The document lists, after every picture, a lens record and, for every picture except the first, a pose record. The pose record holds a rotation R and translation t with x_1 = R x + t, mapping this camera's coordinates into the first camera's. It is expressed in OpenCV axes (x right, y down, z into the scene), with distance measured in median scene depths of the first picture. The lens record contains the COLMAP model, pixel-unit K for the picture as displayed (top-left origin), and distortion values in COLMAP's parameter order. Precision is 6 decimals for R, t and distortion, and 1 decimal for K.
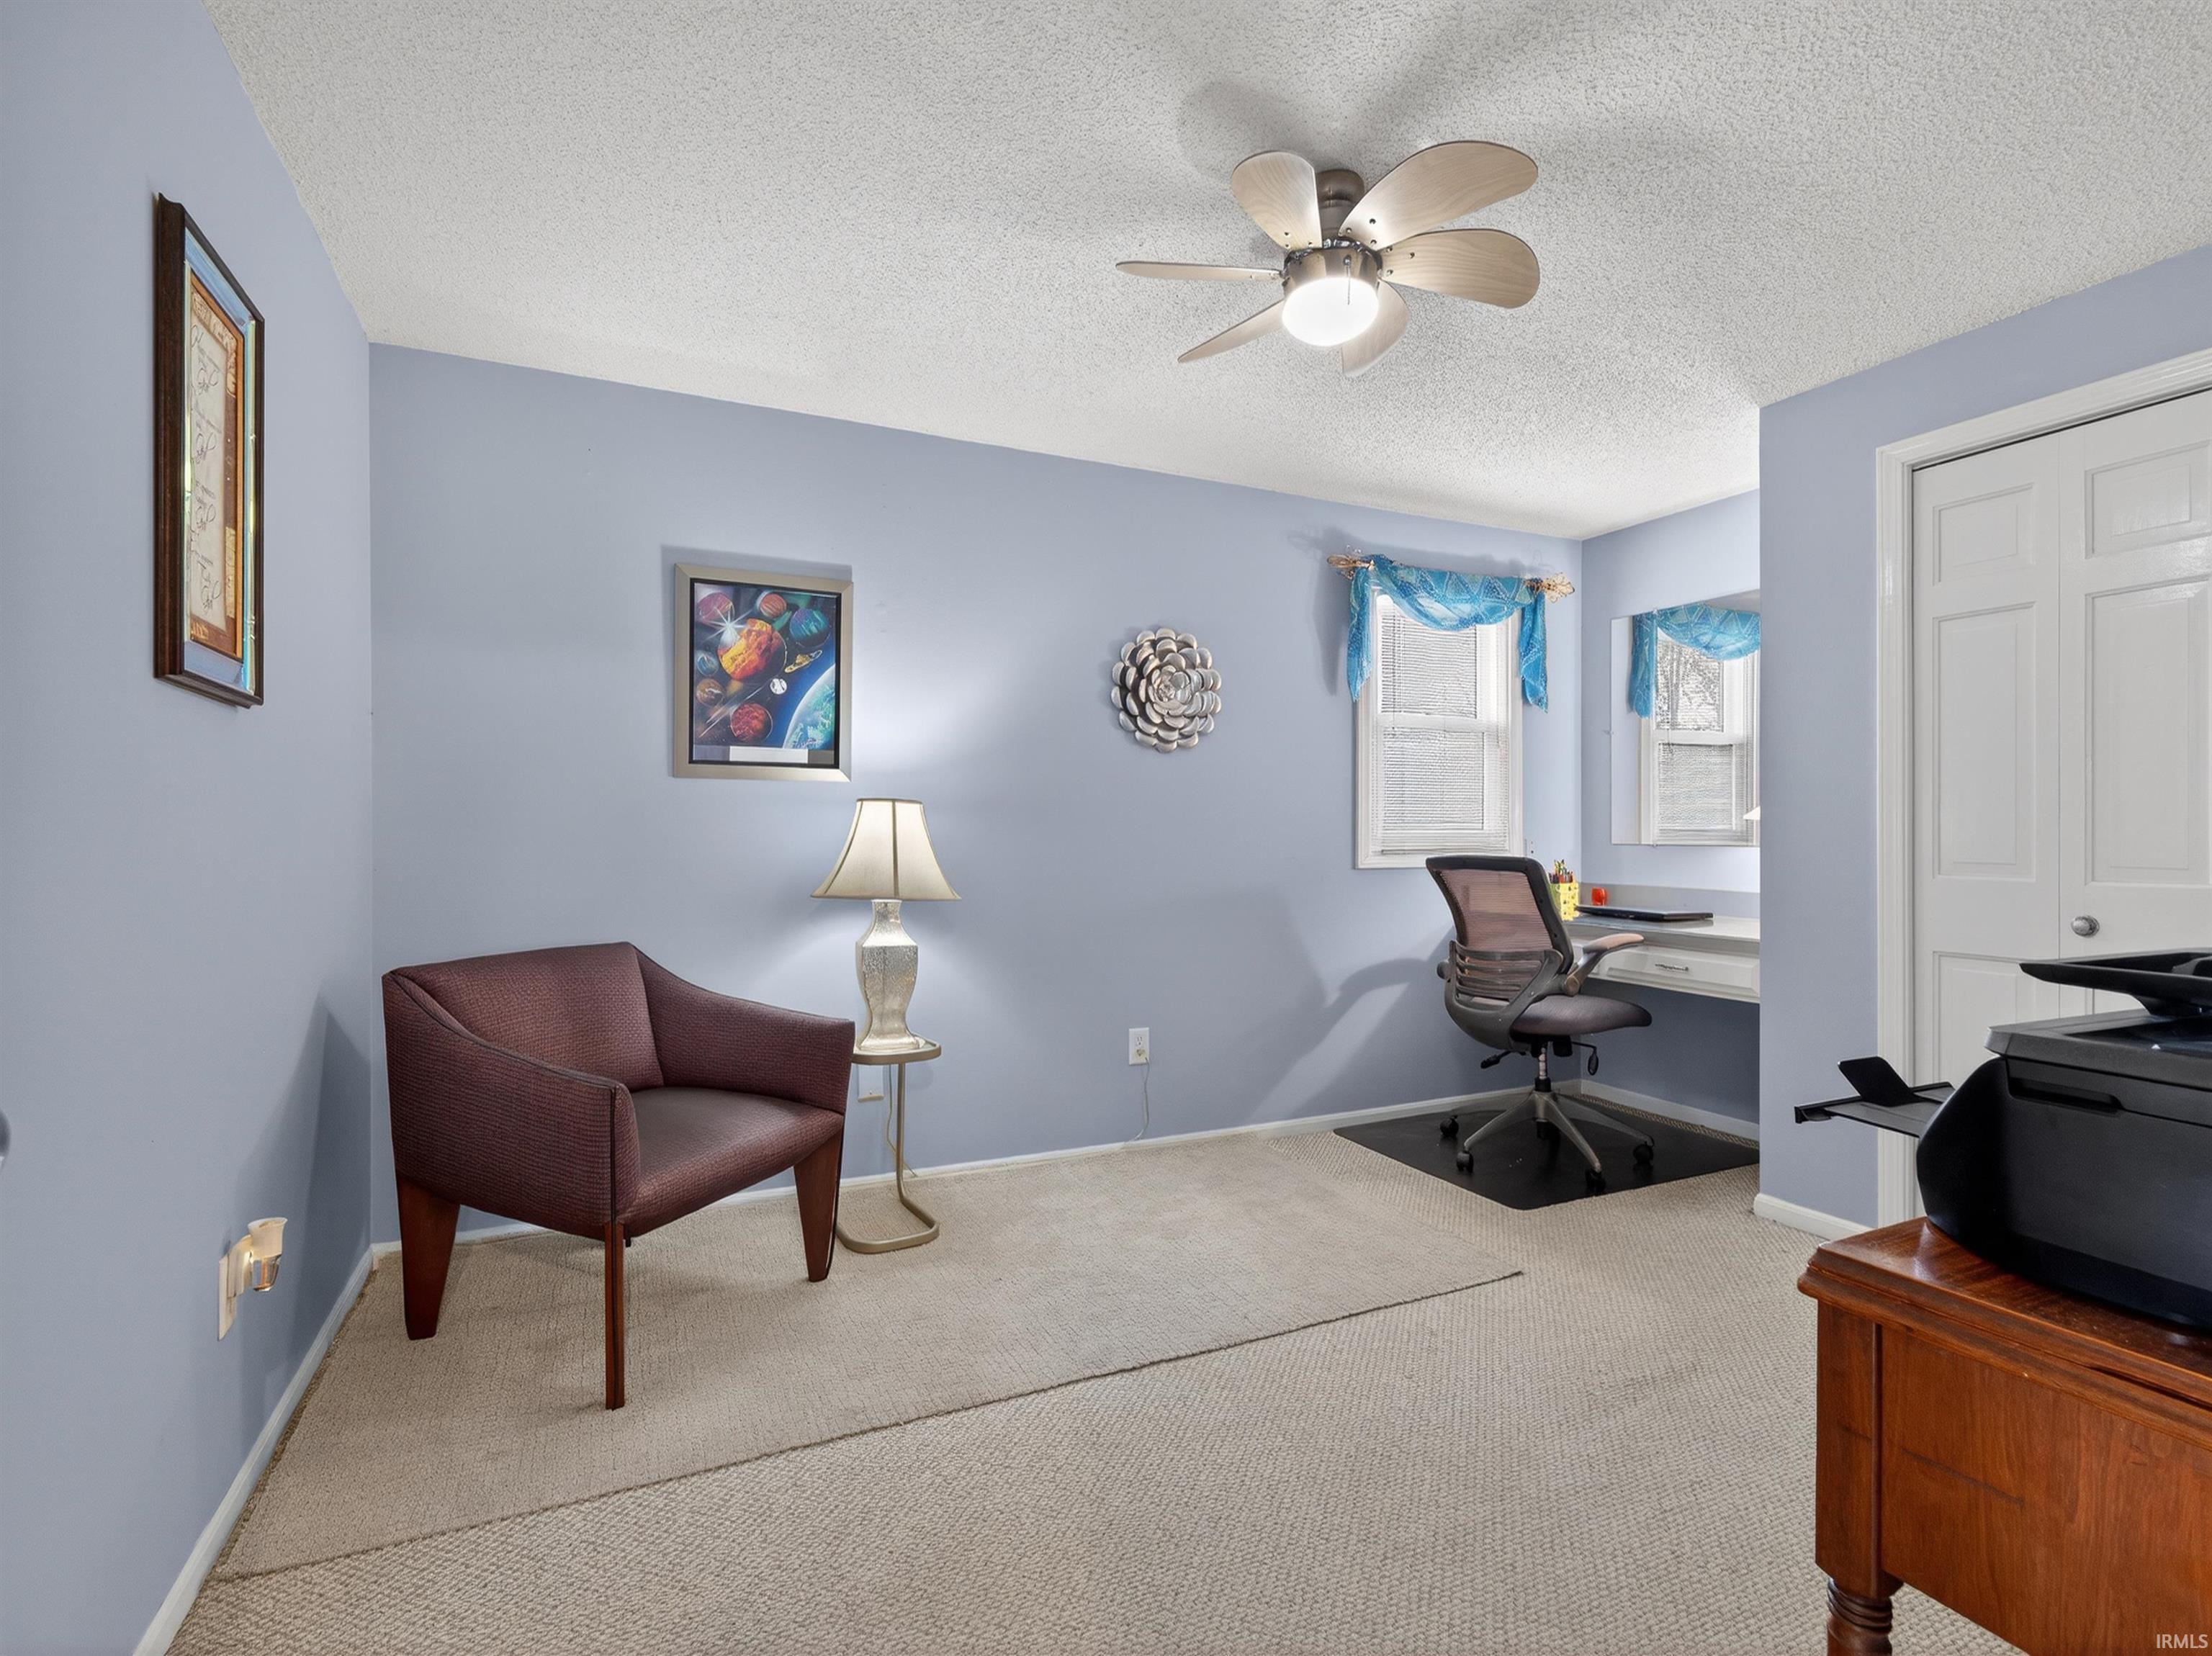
lens RADIAL K [[1043.1, 0, 1100.9], [0, 1043.1, 824.4], [0, 0, 1]] dist [0.001867, -0.000859]
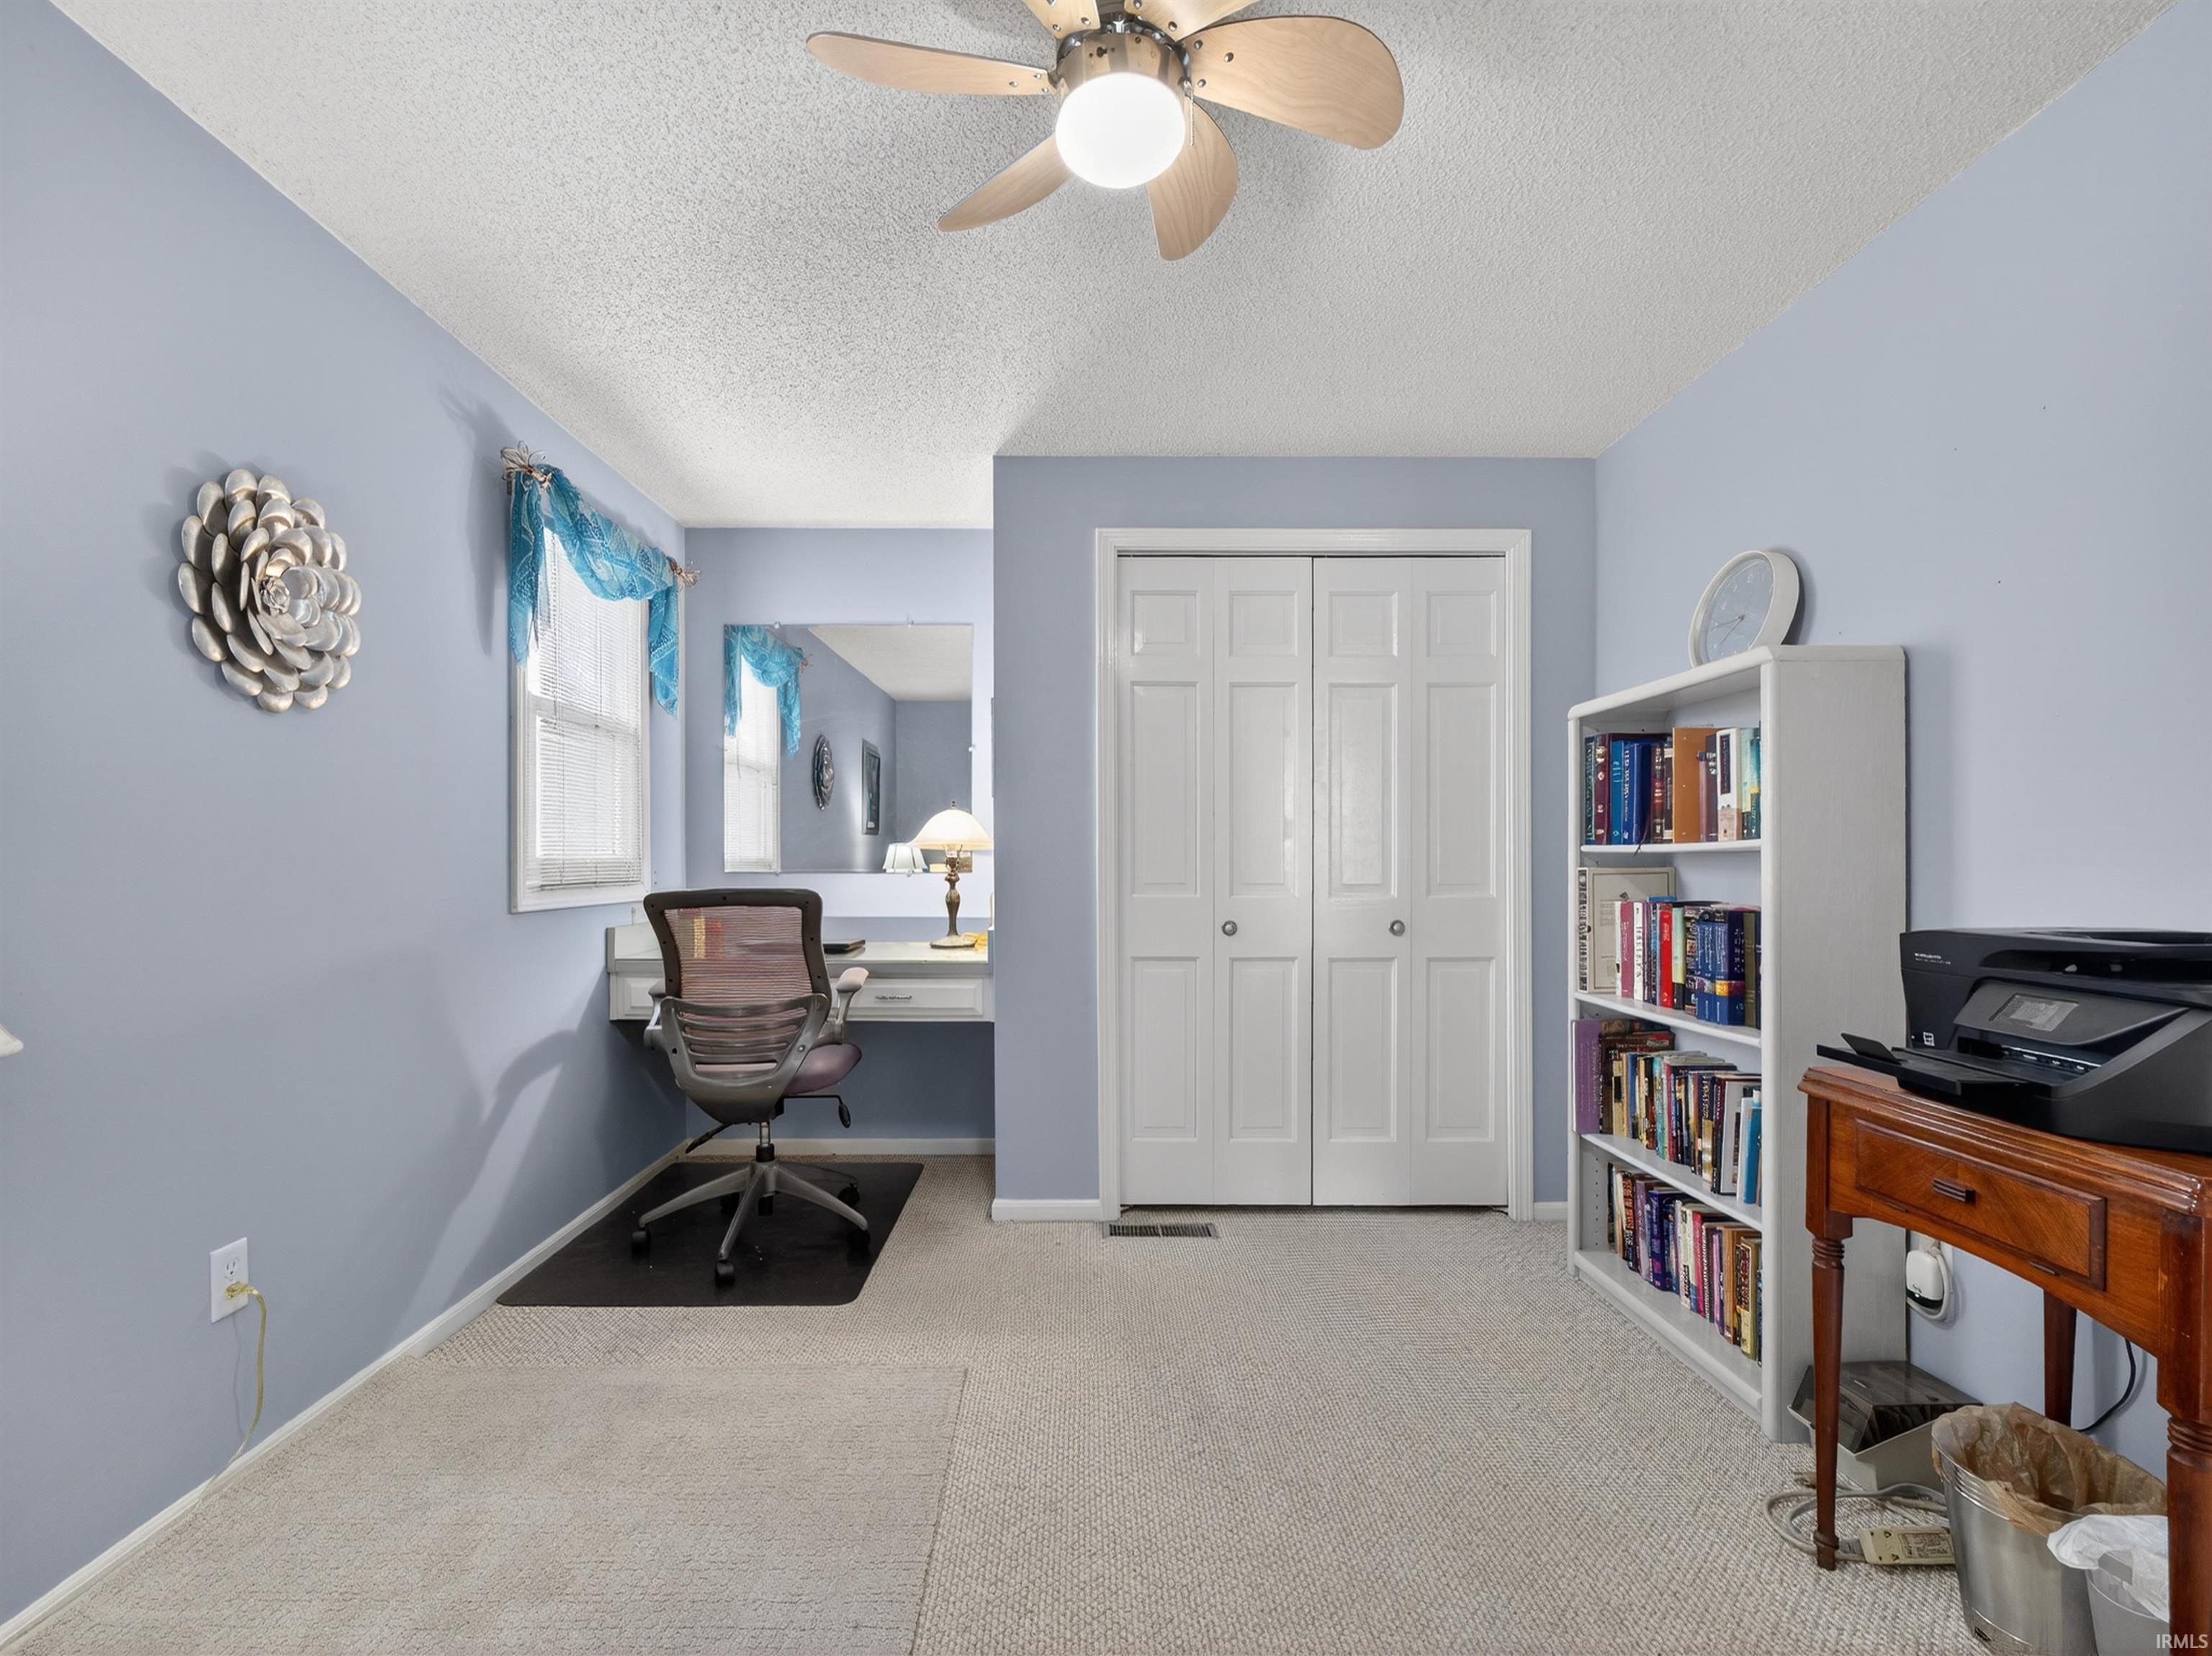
lens RADIAL K [[1039.5, 0, 1102.2], [0, 1039.5, 861.7], [0, 0, 1]] dist [-0.030484, -0.000784]
pose [[0.406951, -0.007578, 0.913419, -0.242458], [-0.005722, 0.999925, 0.010845, -0.001066], [-0.913432, -0.009639, 0.406877, 0.408486]]
